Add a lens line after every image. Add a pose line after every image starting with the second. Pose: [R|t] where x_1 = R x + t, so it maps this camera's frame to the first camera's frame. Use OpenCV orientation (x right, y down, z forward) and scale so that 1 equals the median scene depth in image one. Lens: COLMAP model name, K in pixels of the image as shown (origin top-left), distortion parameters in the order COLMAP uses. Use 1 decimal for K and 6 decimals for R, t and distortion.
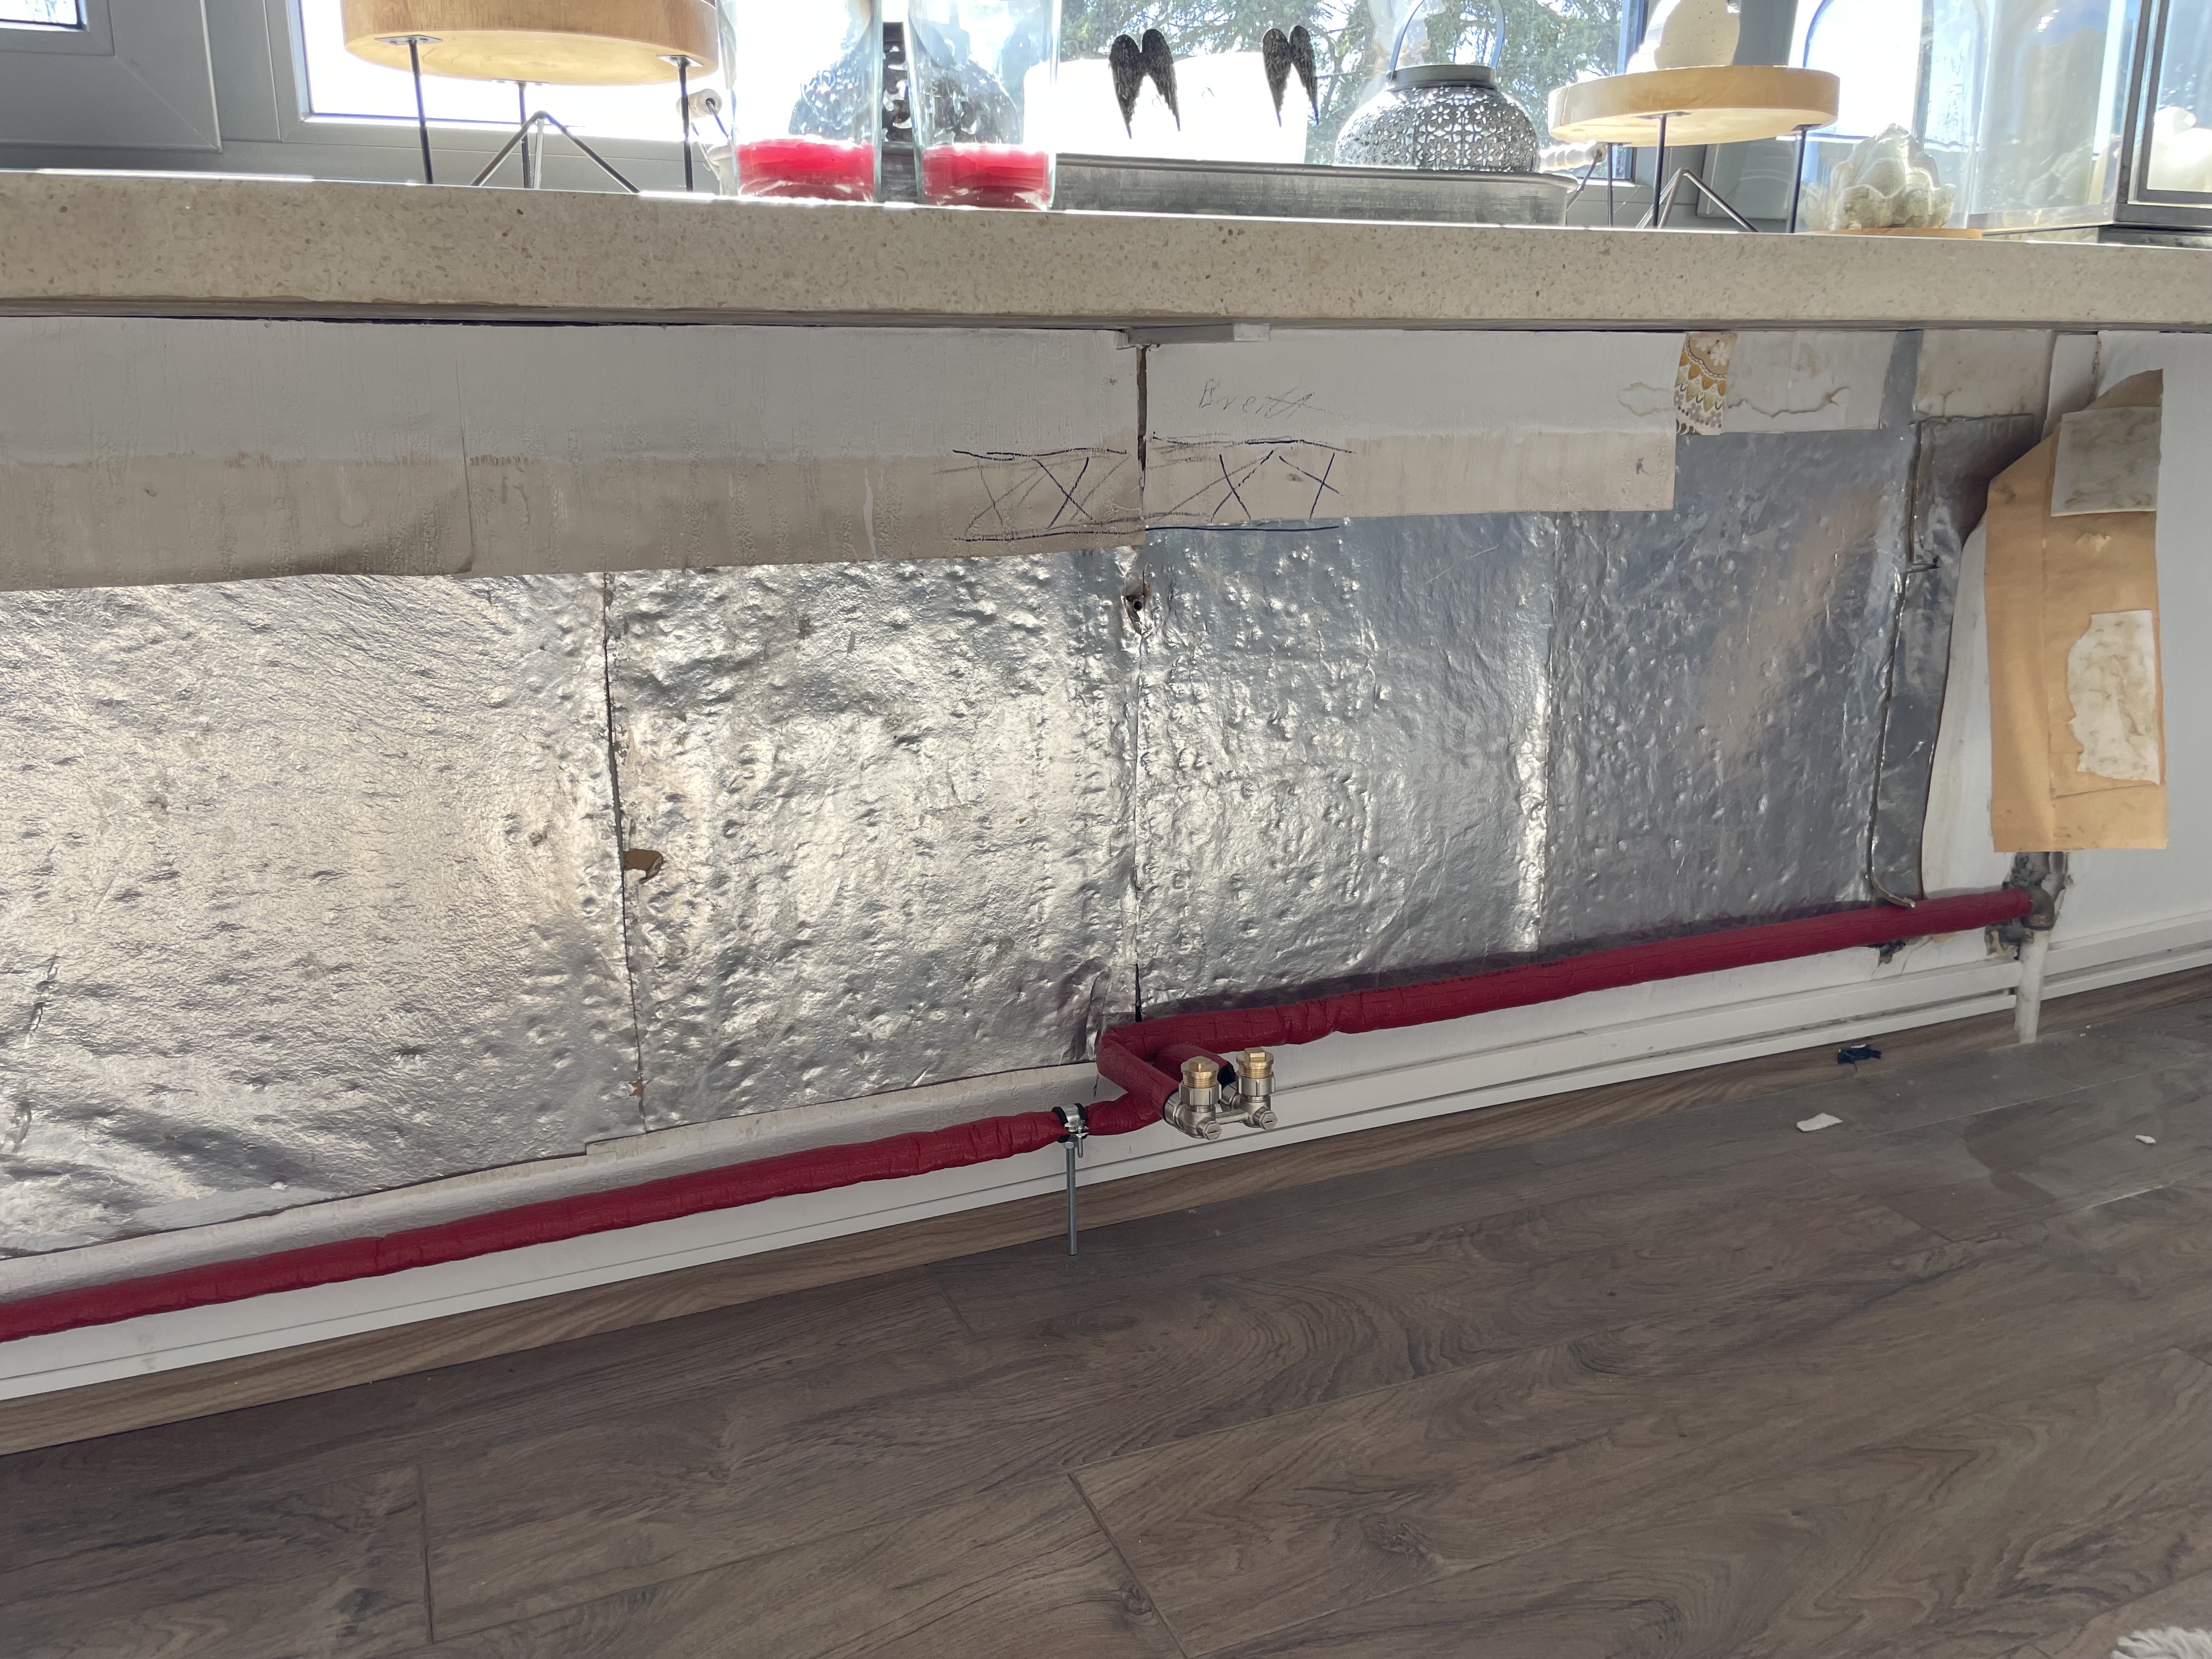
lens RADIAL K [[1662.4, 0, 1106.0], [0, 1662.4, 829.5], [0, 0, 1]] dist [0.142554, -0.145504]
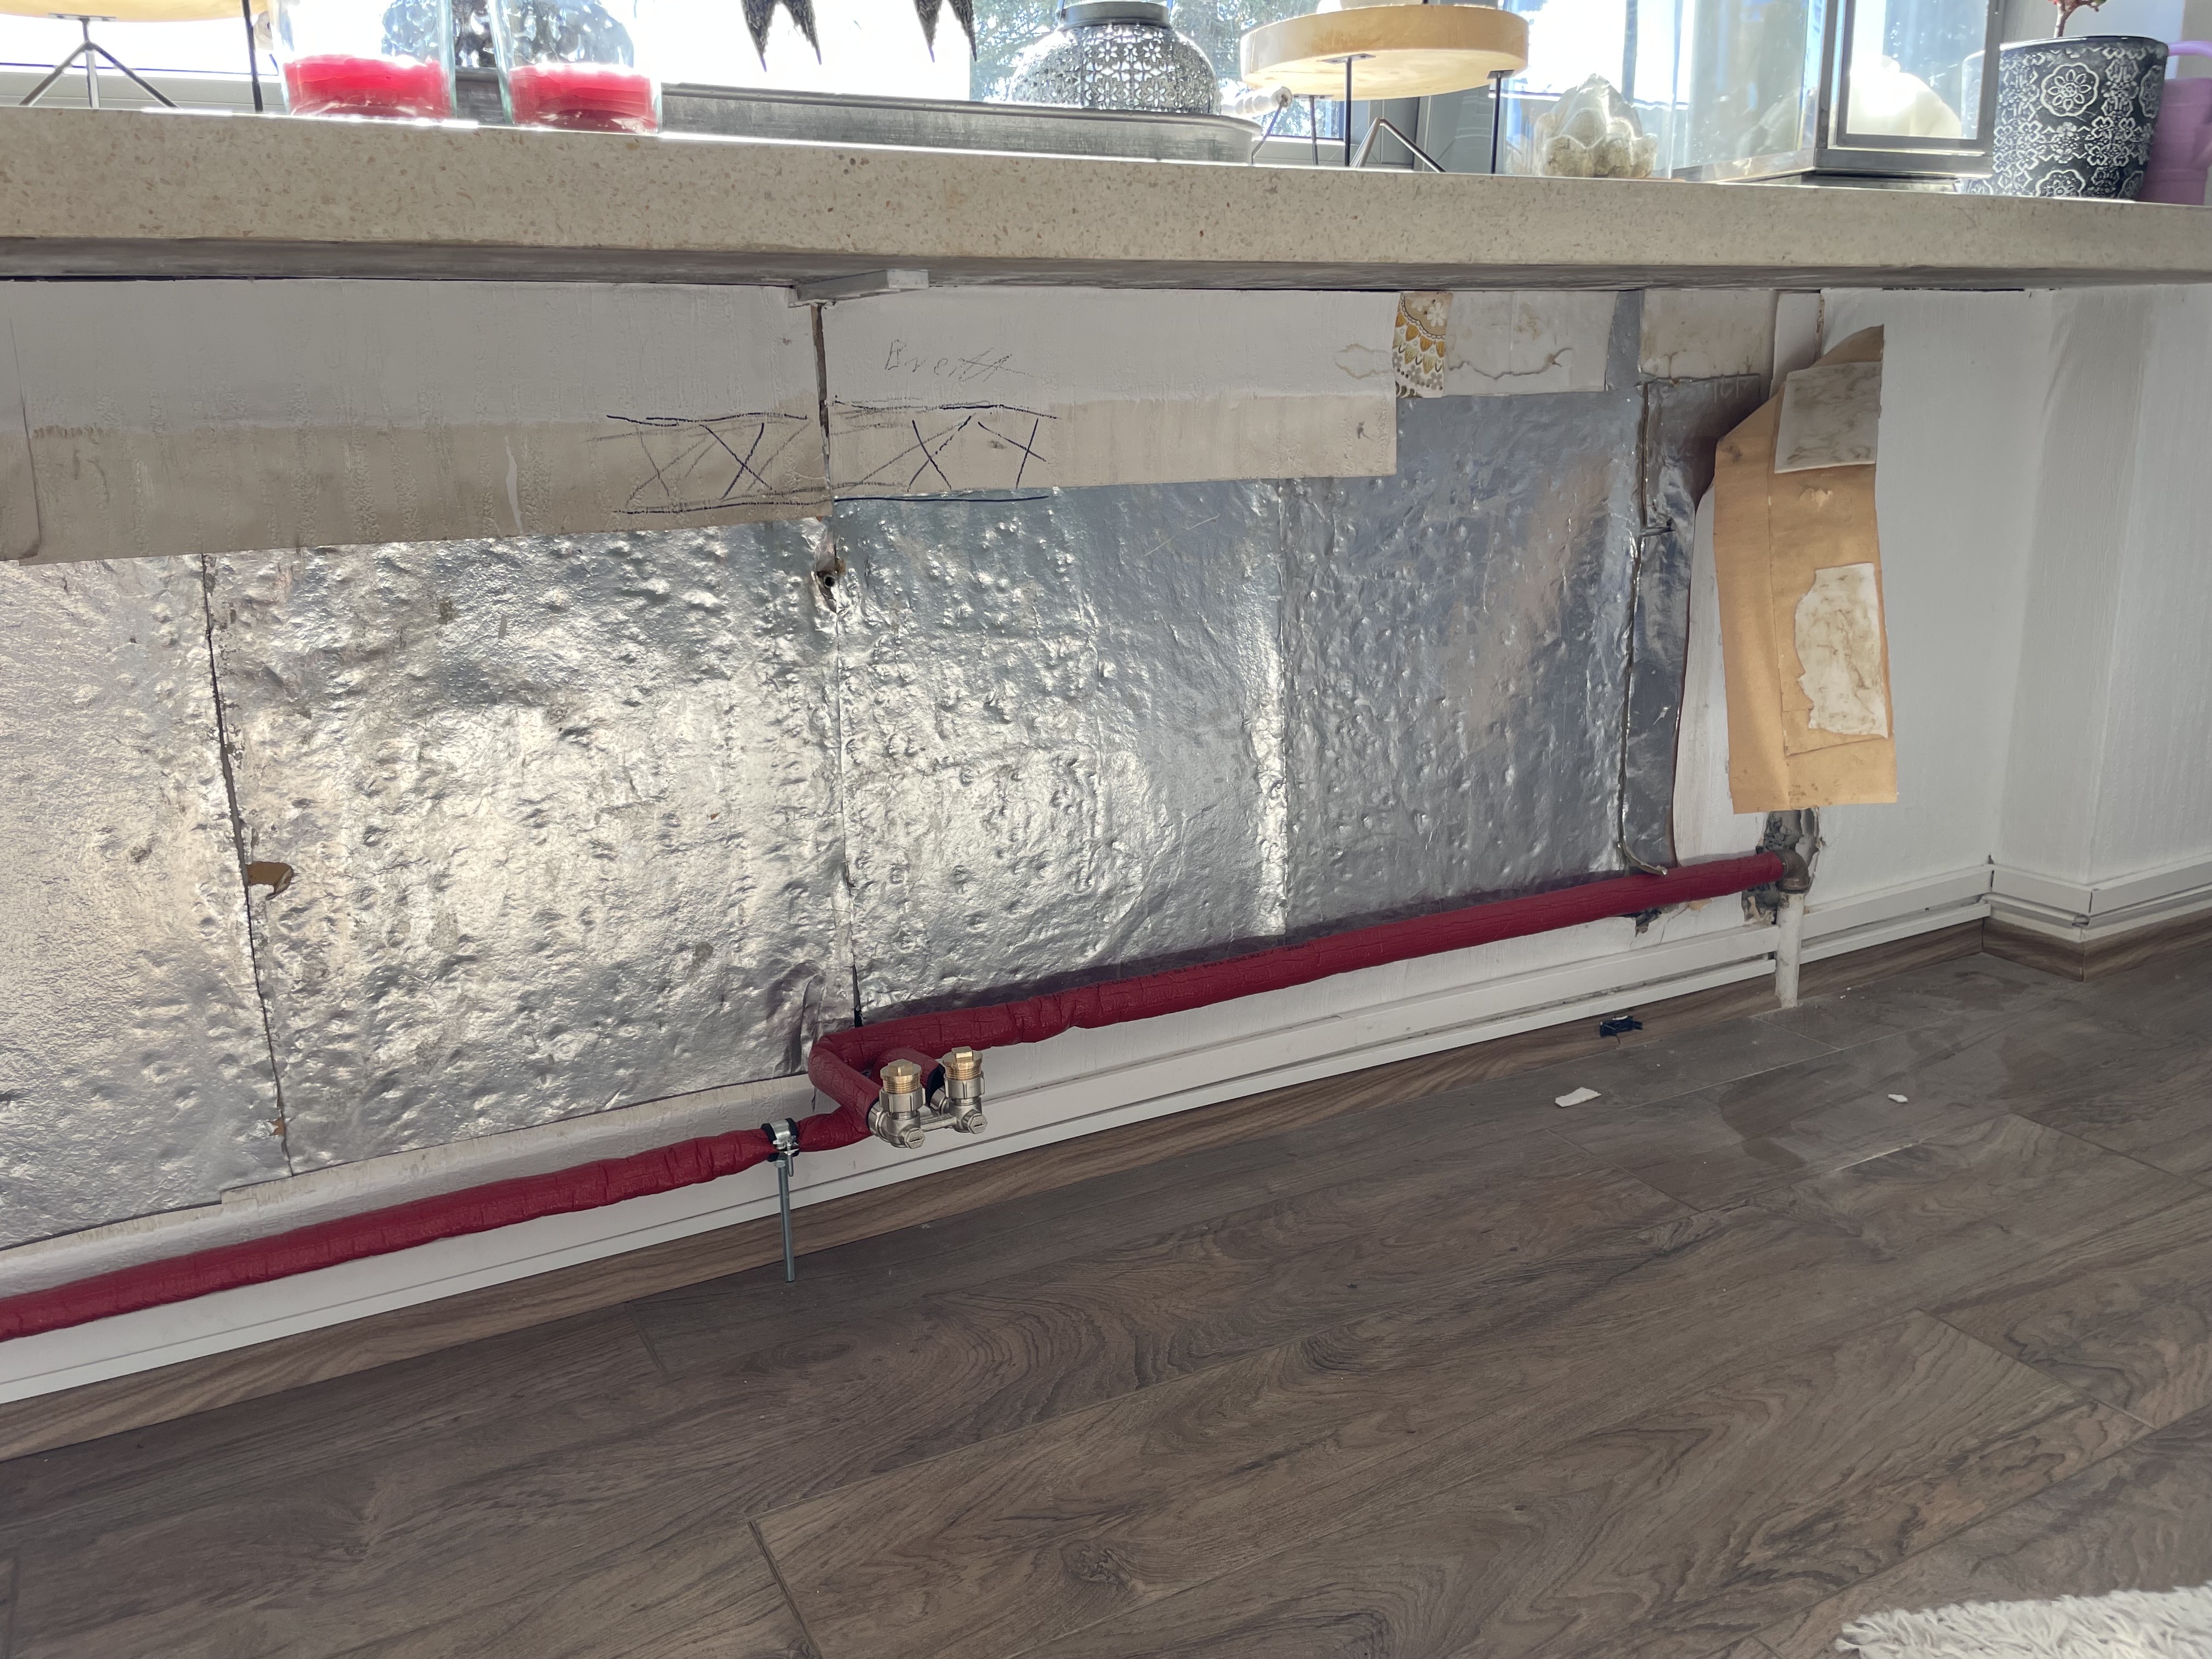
lens RADIAL K [[1633.5, 0, 1106.0], [0, 1633.5, 829.5], [0, 0, 1]] dist [0.130111, -0.125741]
pose [[0.997439, -0.038858, 0.060053, 0.114142], [0.039641, 0.999143, -0.011904, 0.021999], [-0.059539, 0.014254, 0.998124, 0.072160]]
